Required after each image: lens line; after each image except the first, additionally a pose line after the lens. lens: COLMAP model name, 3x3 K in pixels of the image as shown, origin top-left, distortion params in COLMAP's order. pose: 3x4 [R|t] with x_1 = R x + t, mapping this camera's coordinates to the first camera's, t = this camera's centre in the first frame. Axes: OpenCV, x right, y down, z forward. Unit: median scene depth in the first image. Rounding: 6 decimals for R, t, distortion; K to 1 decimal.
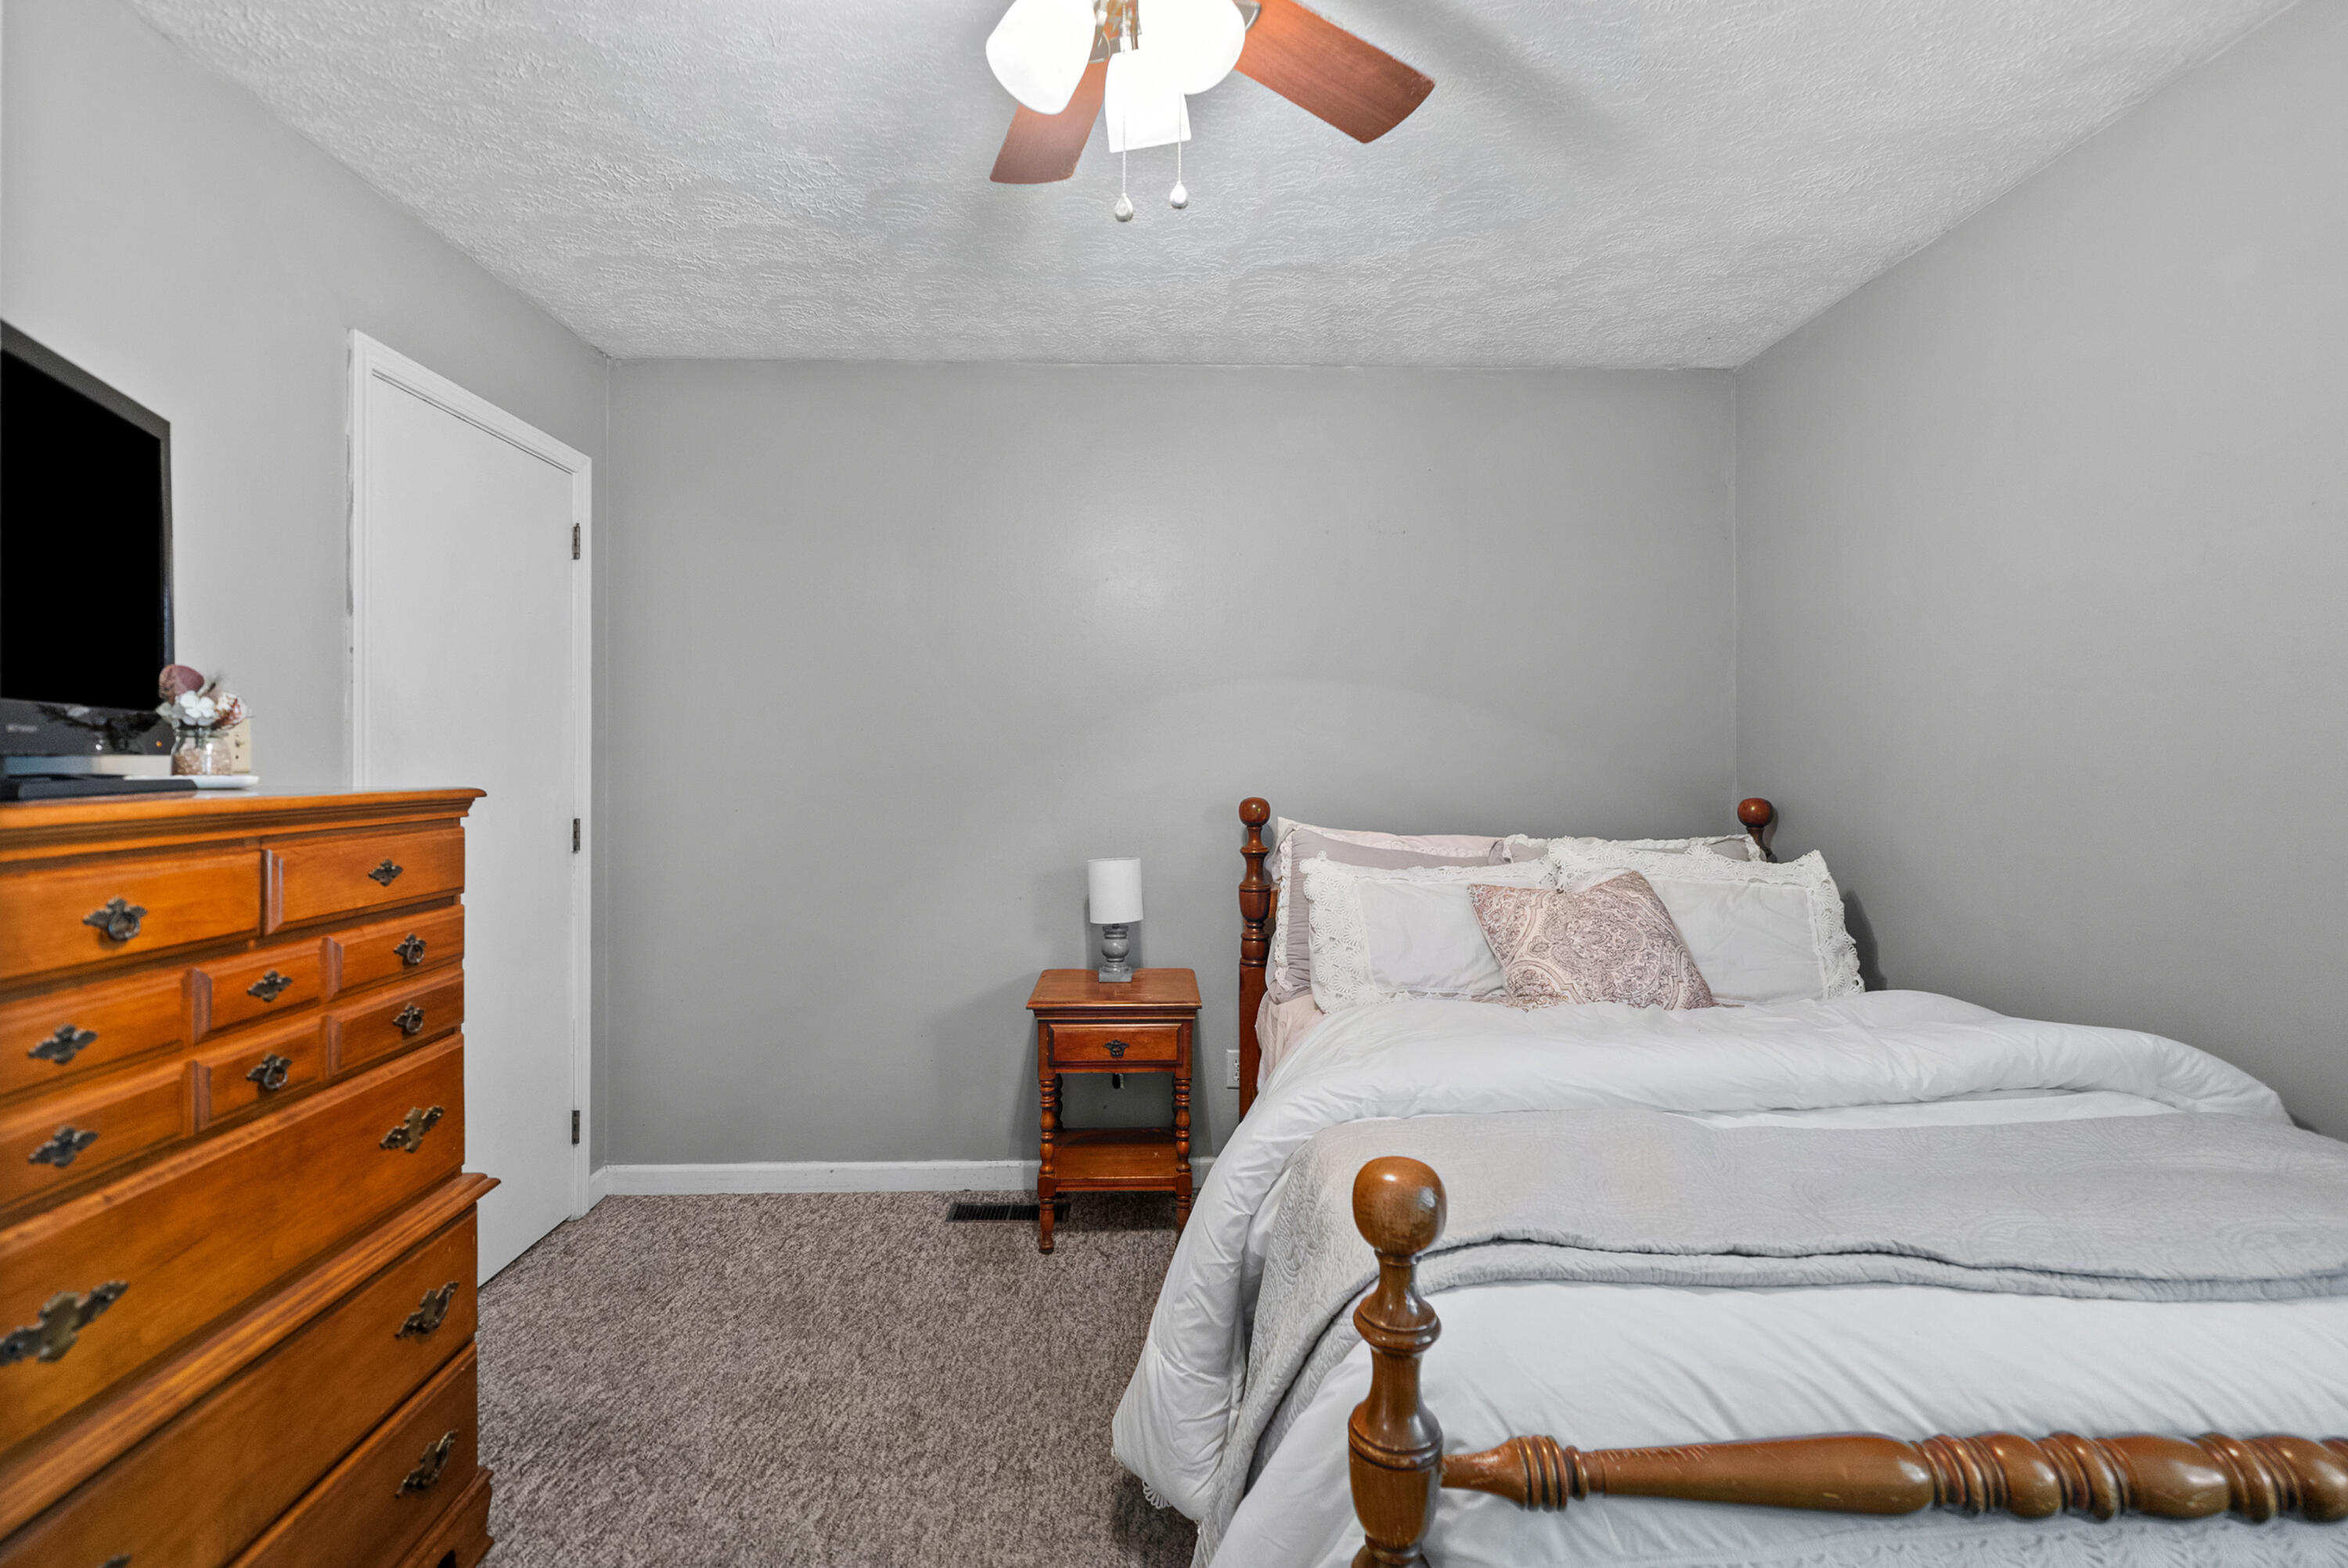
lens RADIAL K [[978.2, 0, 1190.7], [0, 978.2, 785.2], [0, 0, 1]] dist [0.001371, 0.000048]
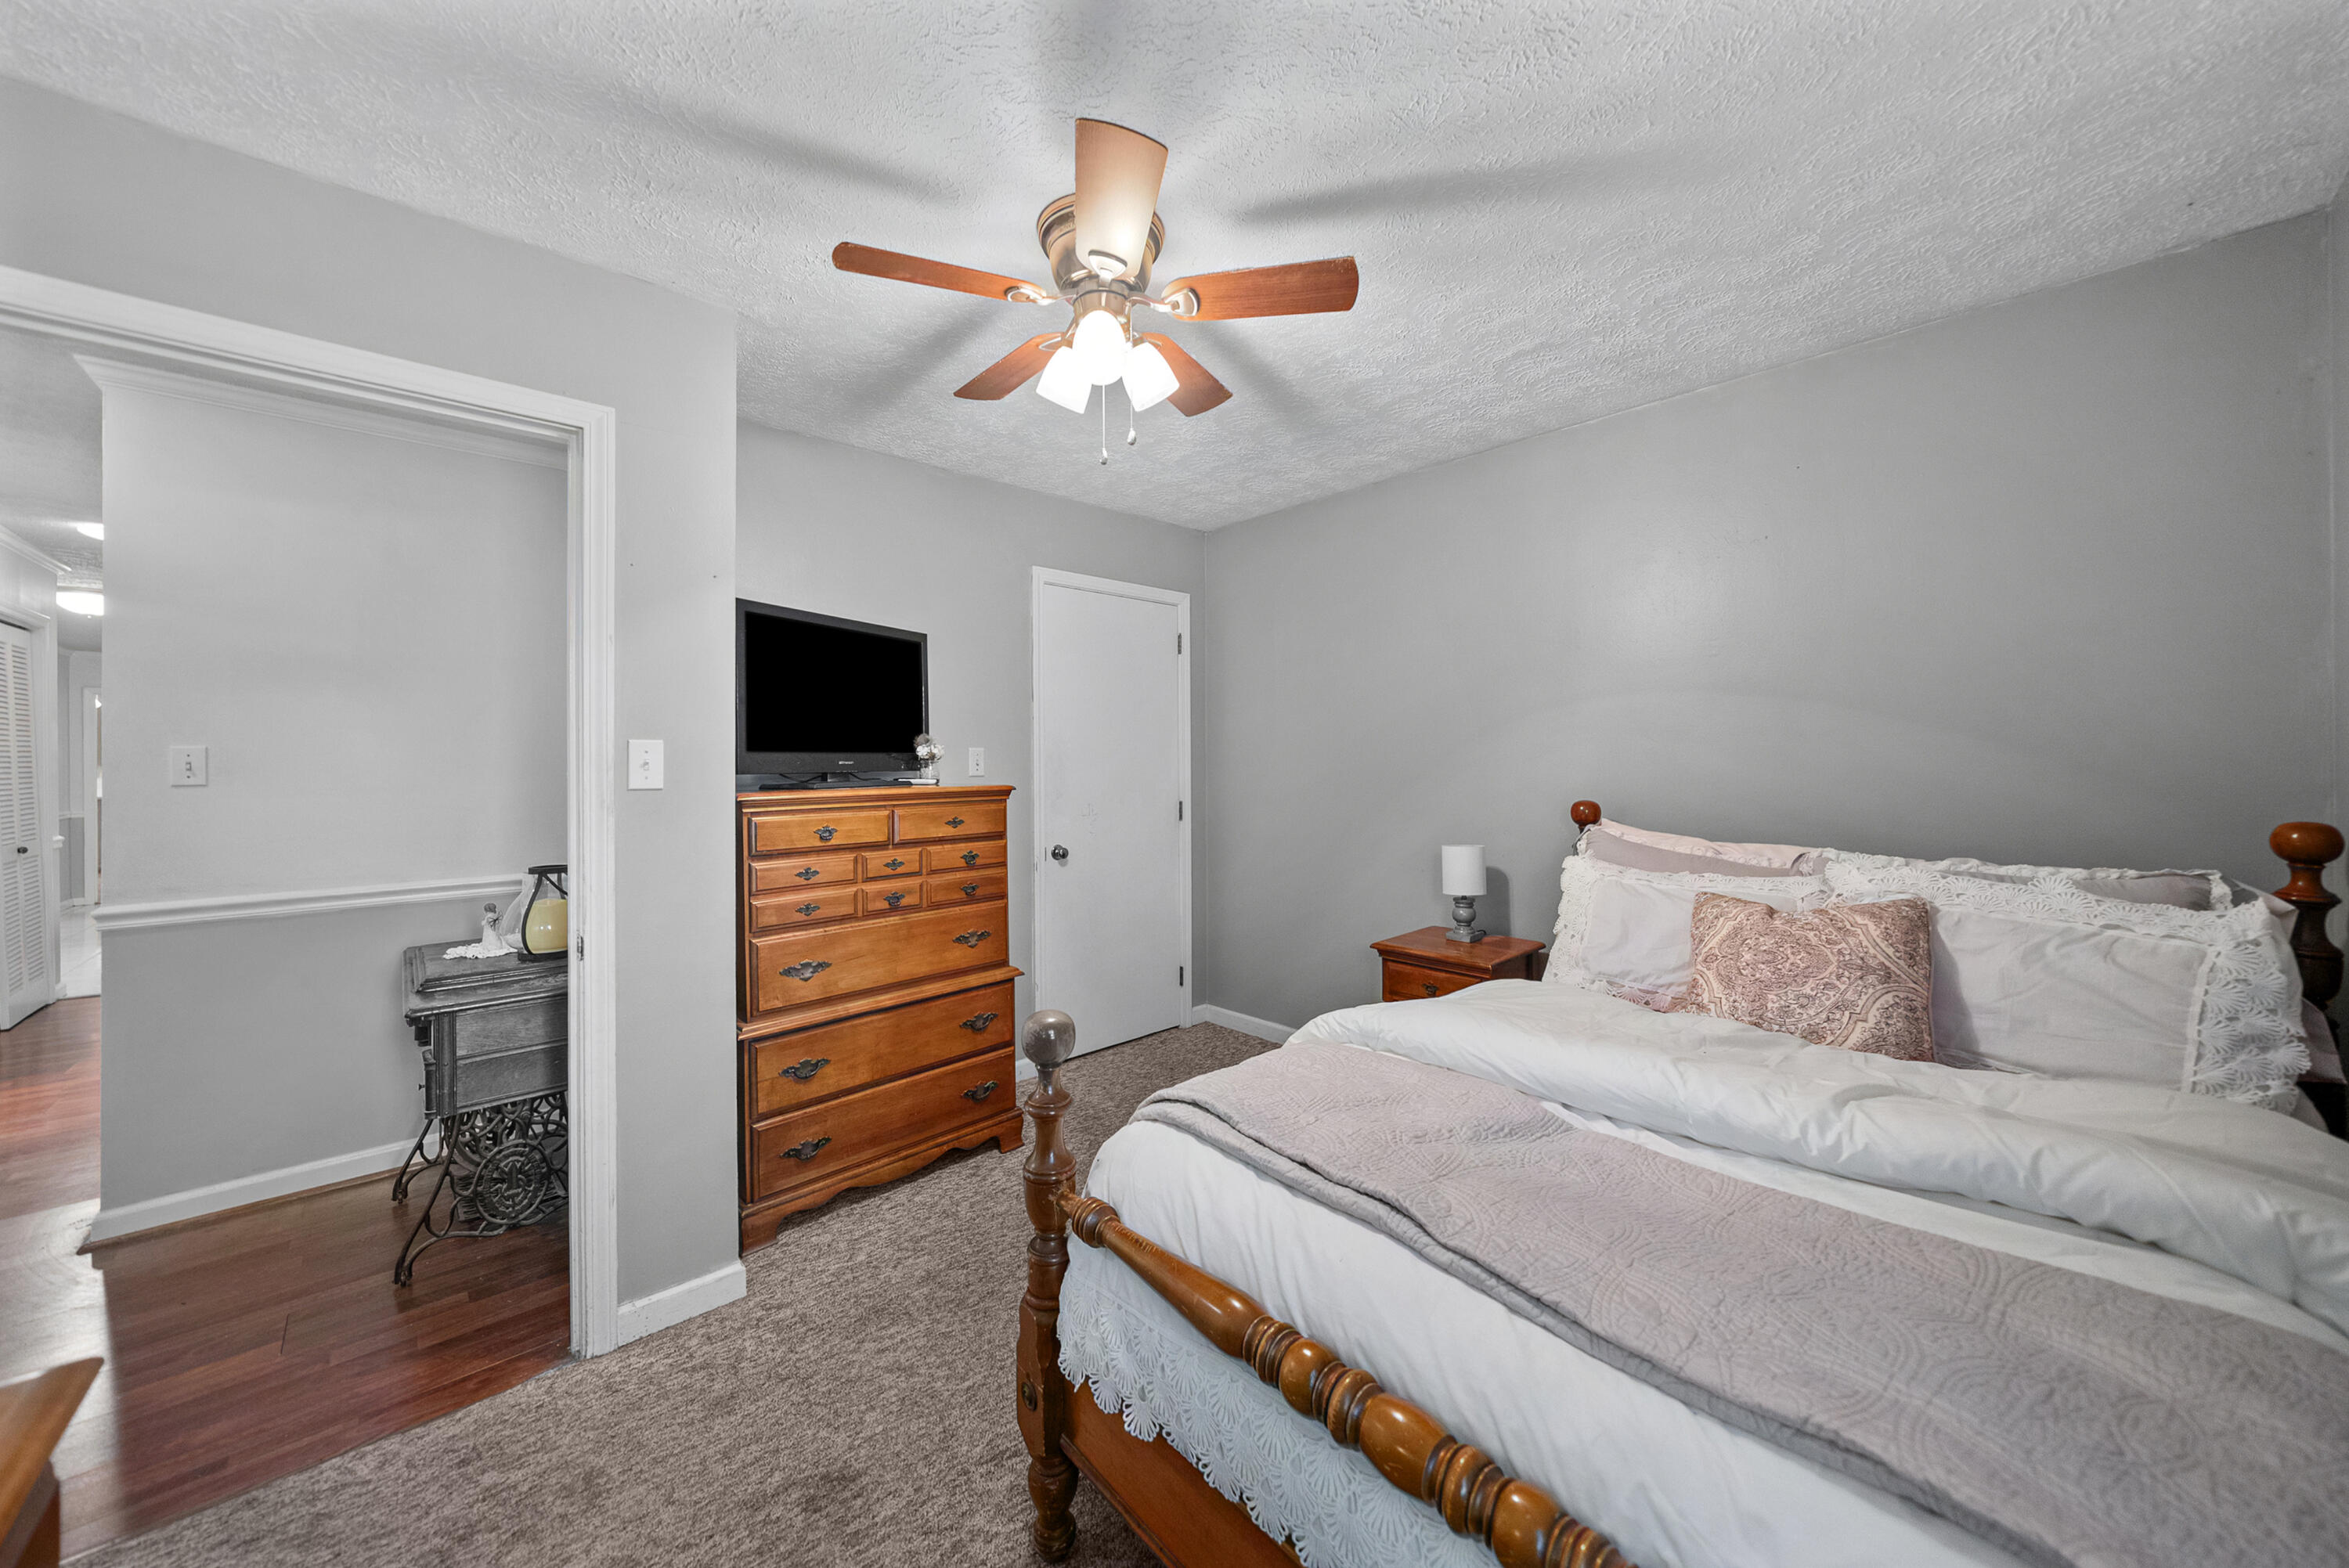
lens RADIAL K [[807.8, 0, 1291.3], [0, 807.8, 785.5], [0, 0, 1]] dist [-0.000180, -0.000004]
pose [[0.719946, 0.016077, -0.693844, 1.001069], [-0.010411, 0.999869, 0.012366, -0.026596], [0.693952, -0.001679, 0.720019, 0.175772]]
